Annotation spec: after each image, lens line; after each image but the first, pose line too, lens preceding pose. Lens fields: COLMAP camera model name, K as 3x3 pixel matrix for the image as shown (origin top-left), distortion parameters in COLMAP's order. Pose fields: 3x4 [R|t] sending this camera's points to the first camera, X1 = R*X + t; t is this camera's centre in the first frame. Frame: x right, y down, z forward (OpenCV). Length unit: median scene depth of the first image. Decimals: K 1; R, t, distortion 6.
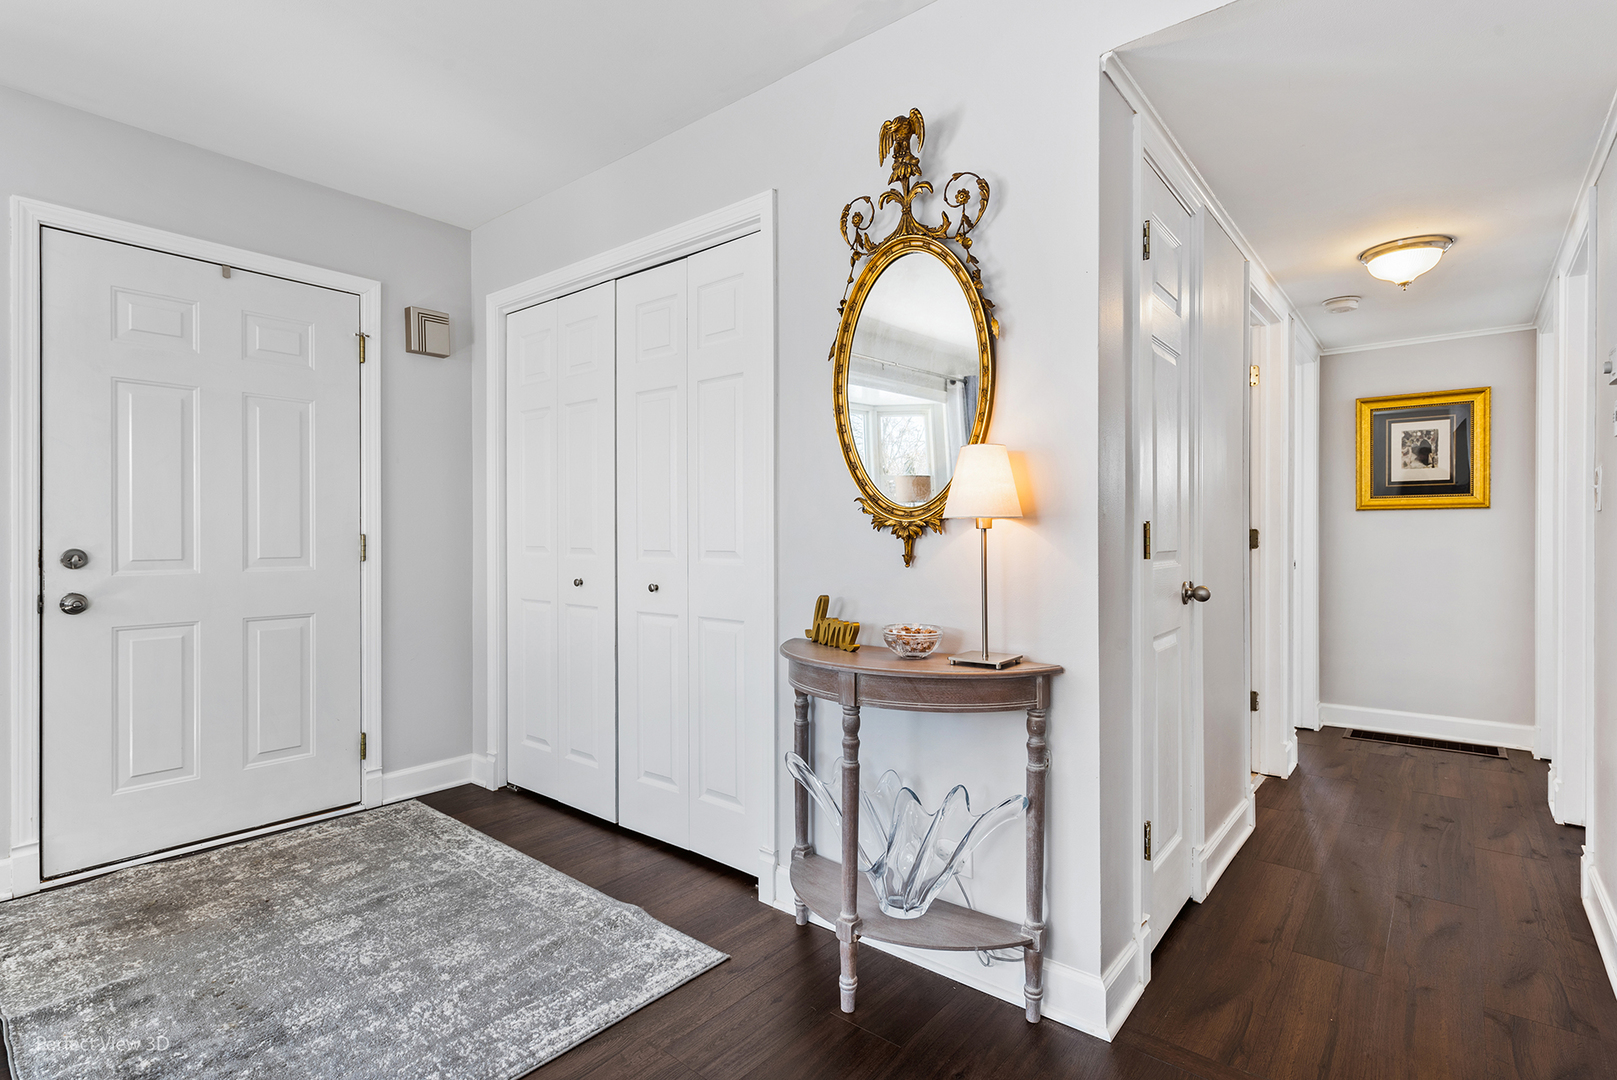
lens RADIAL K [[791.0, 0, 808.7], [0, 791.0, 541.8], [0, 0, 1]] dist [0.004584, 0.000763]
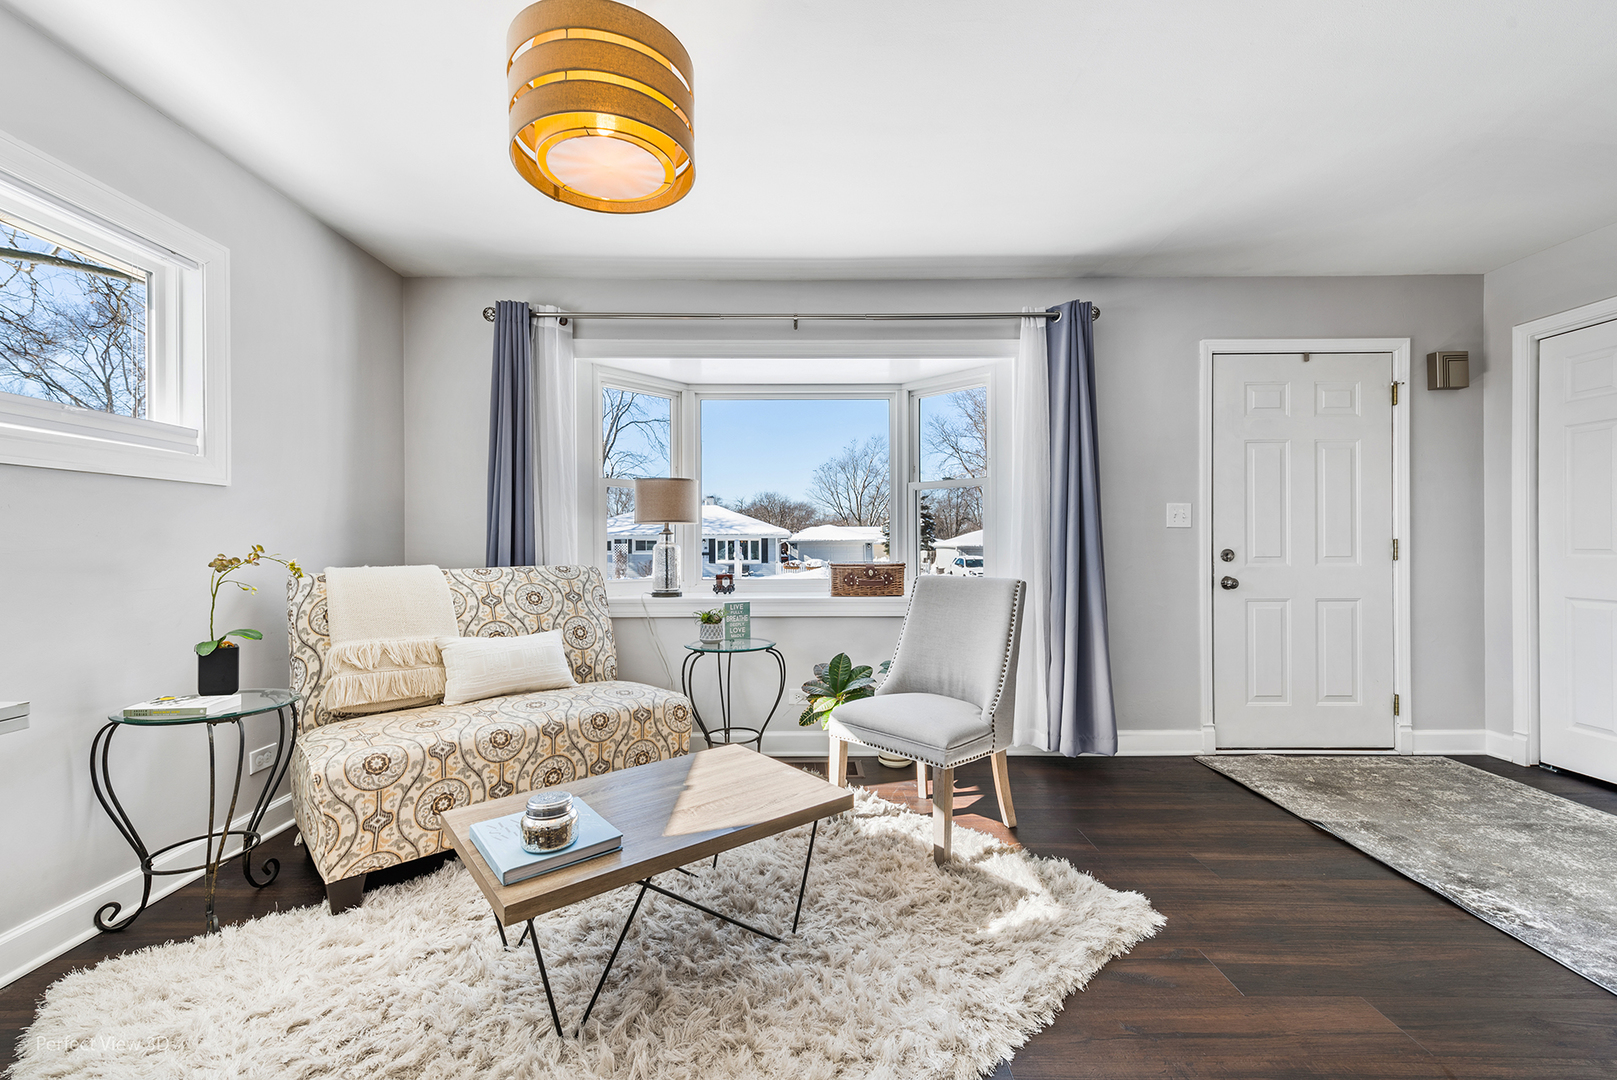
lens RADIAL K [[681.5, 0, 803.9], [0, 681.5, 548.2], [0, 0, 1]] dist [0.003179, -0.000161]
pose [[0.631740, 0.001294, -0.775179, -0.342070], [-0.001247, 0.999999, 0.000653, 0.006301], [0.775179, 0.000554, 0.631741, -0.480315]]
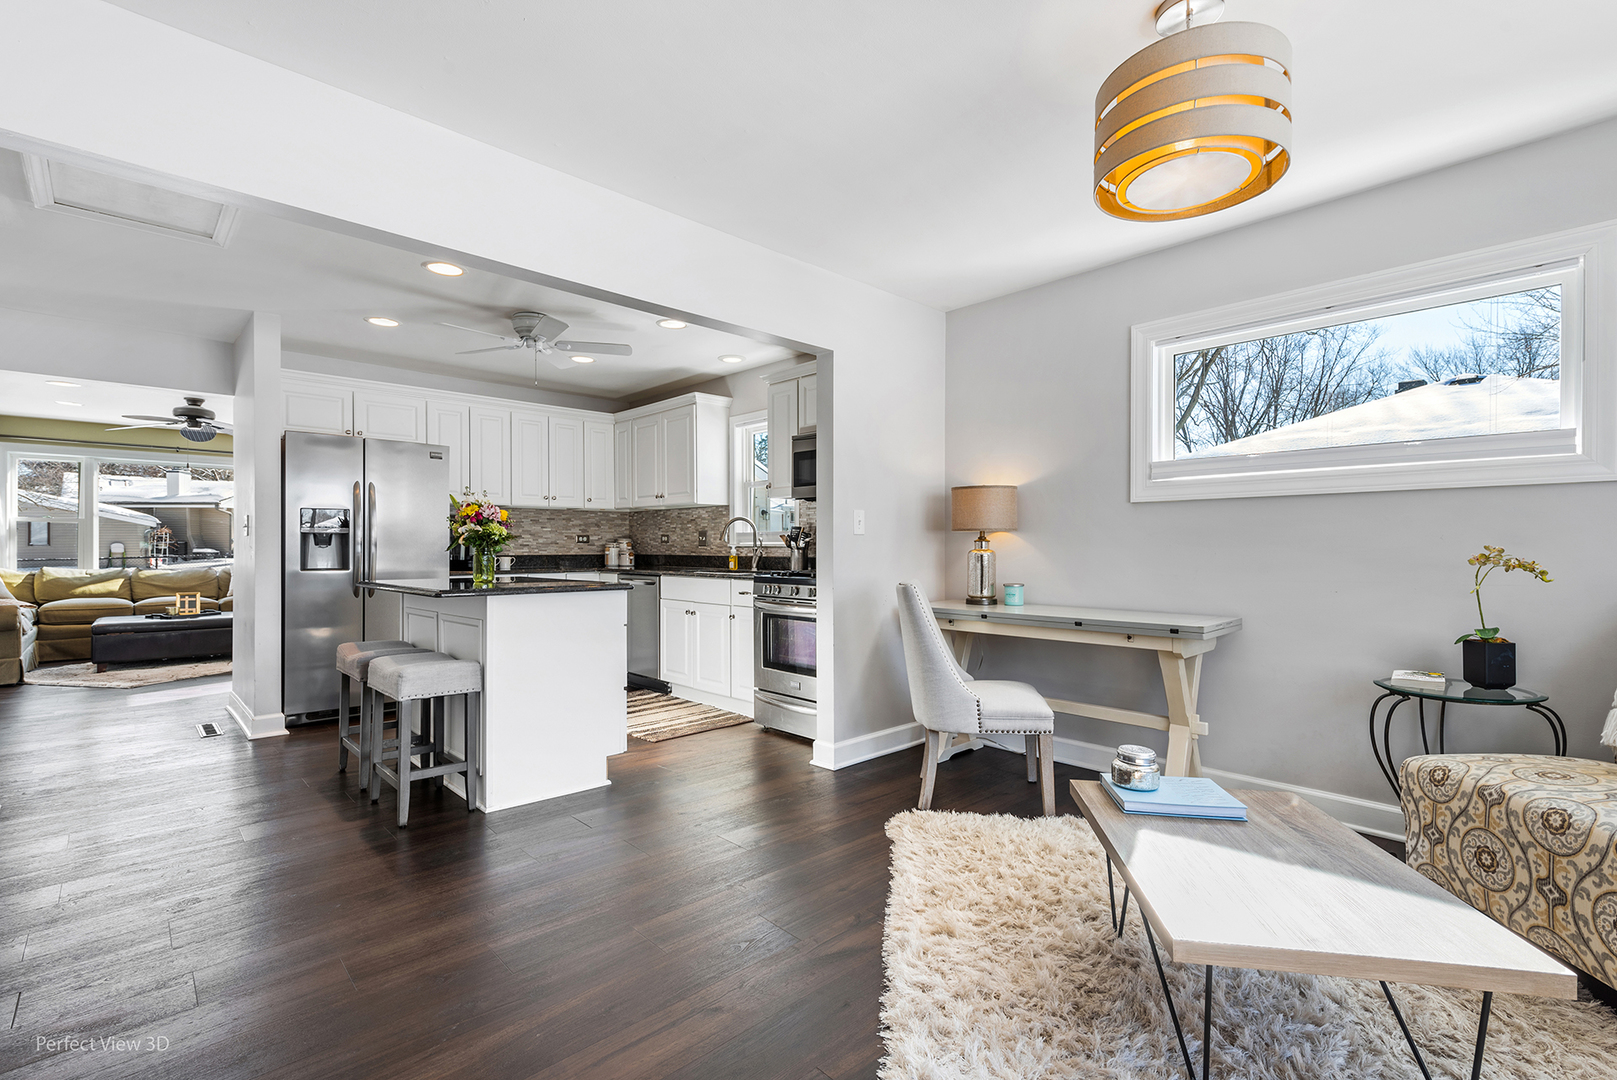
lens RADIAL K [[721.9, 0, 794.8], [0, 721.9, 540.3], [0, 0, 1]] dist [0.012664, -0.001664]
pose [[-0.989471, 0.000426, 0.144729, -0.642788], [0.000210, 0.999999, -0.001509, -0.000374], [-0.144730, -0.001462, -0.989470, 0.418916]]
